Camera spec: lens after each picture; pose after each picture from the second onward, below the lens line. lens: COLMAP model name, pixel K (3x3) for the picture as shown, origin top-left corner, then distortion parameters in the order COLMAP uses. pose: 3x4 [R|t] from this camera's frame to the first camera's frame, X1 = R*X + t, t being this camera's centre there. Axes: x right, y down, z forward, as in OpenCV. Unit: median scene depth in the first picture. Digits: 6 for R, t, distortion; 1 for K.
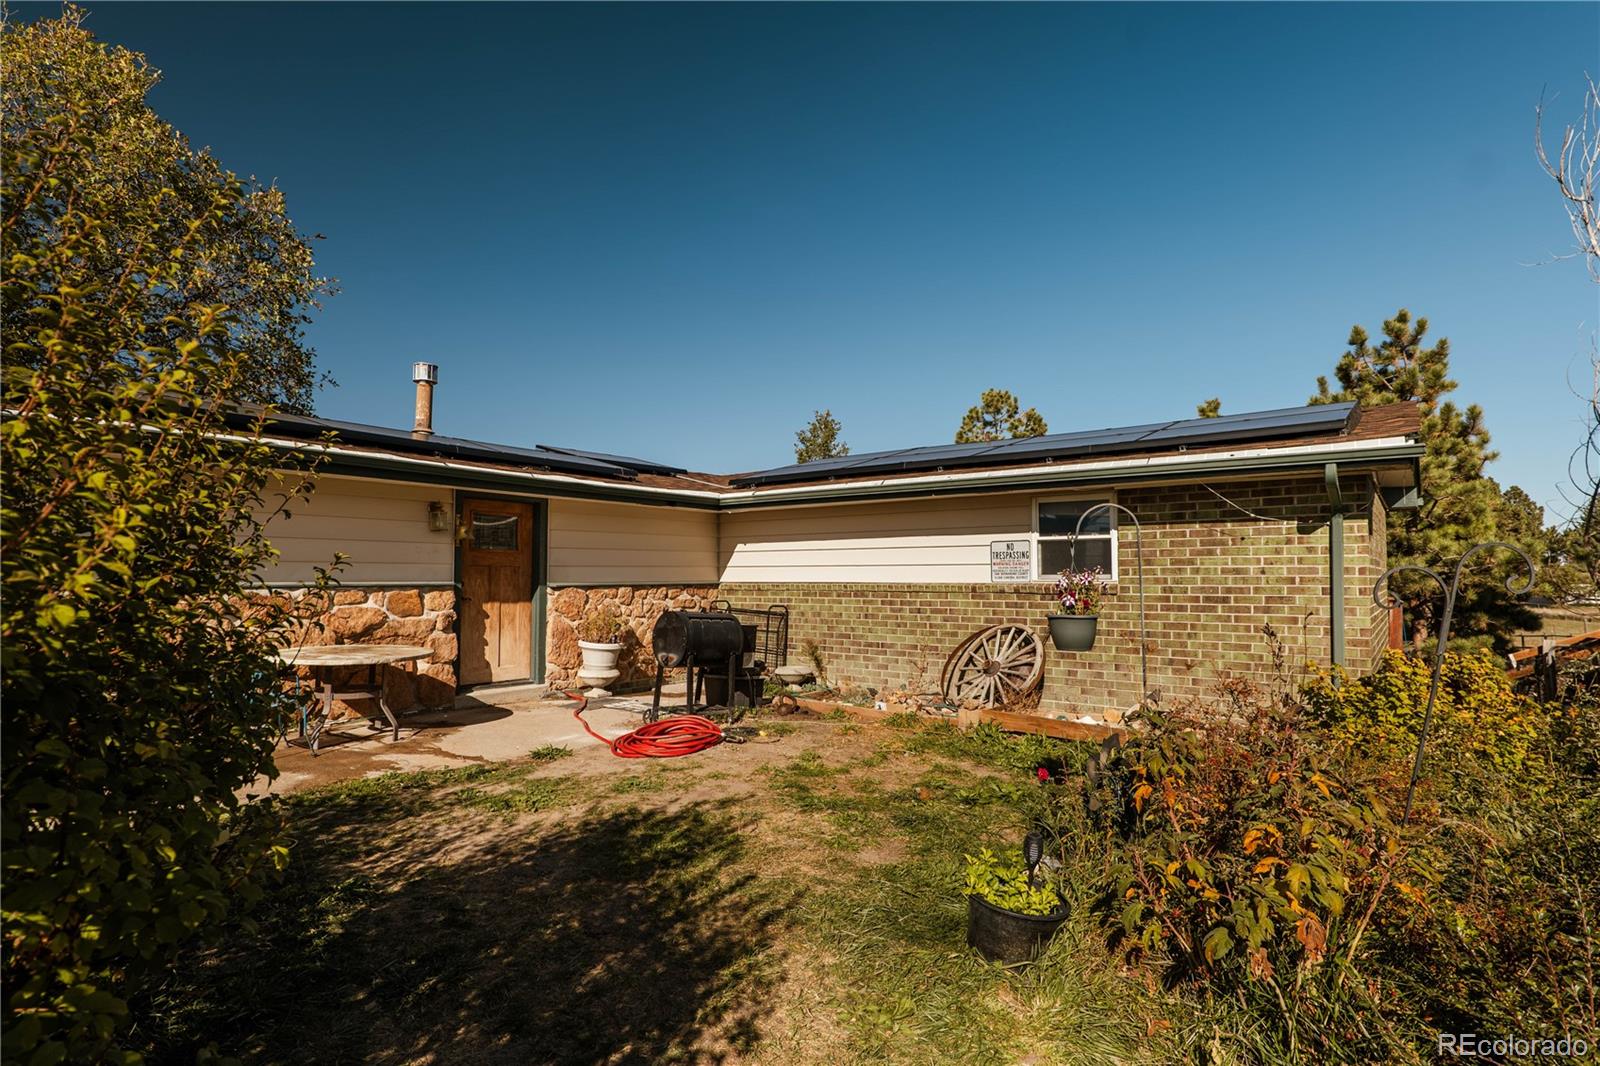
lens RADIAL K [[816.8, 0, 844.9], [0, 816.8, 540.3], [0, 0, 1]] dist [-0.001388, 0.003005]
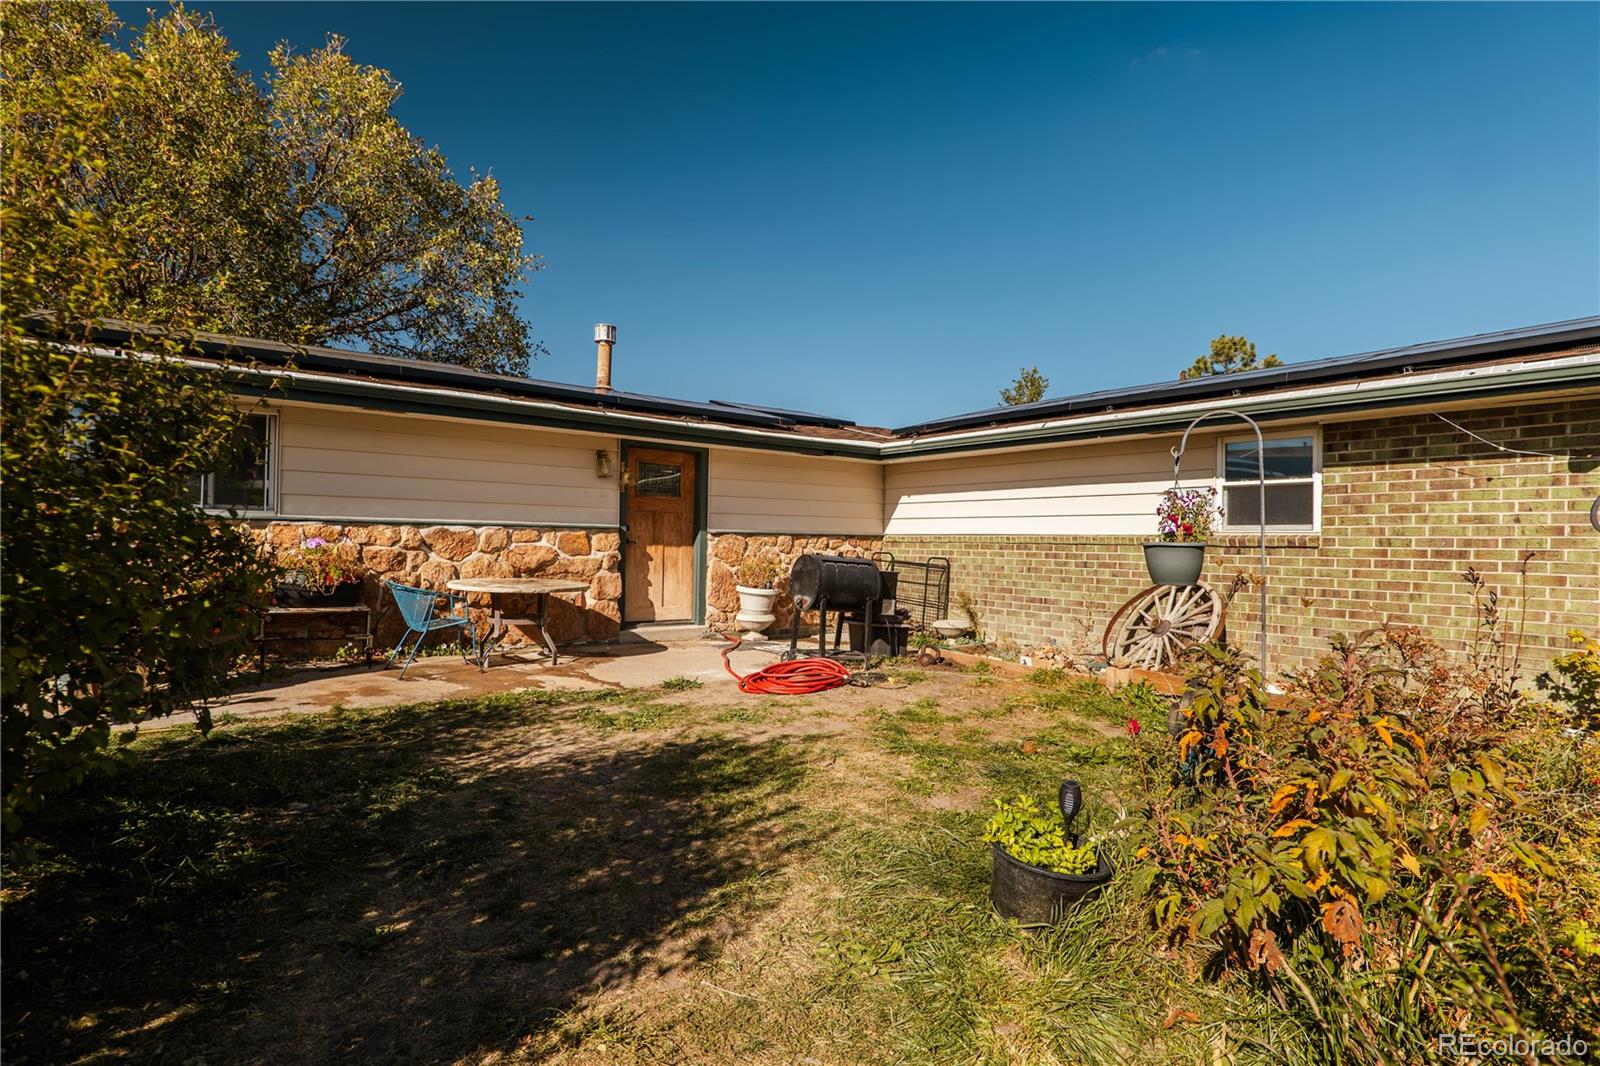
lens RADIAL K [[816.8, 0, 844.9], [0, 816.8, 540.3], [0, 0, 1]] dist [-0.001388, 0.003005]
pose [[0.962493, 0.011354, -0.271068, 0.092468], [-0.001366, 0.999314, 0.037006, 0.029267], [0.271302, -0.035248, 0.961849, 0.046765]]
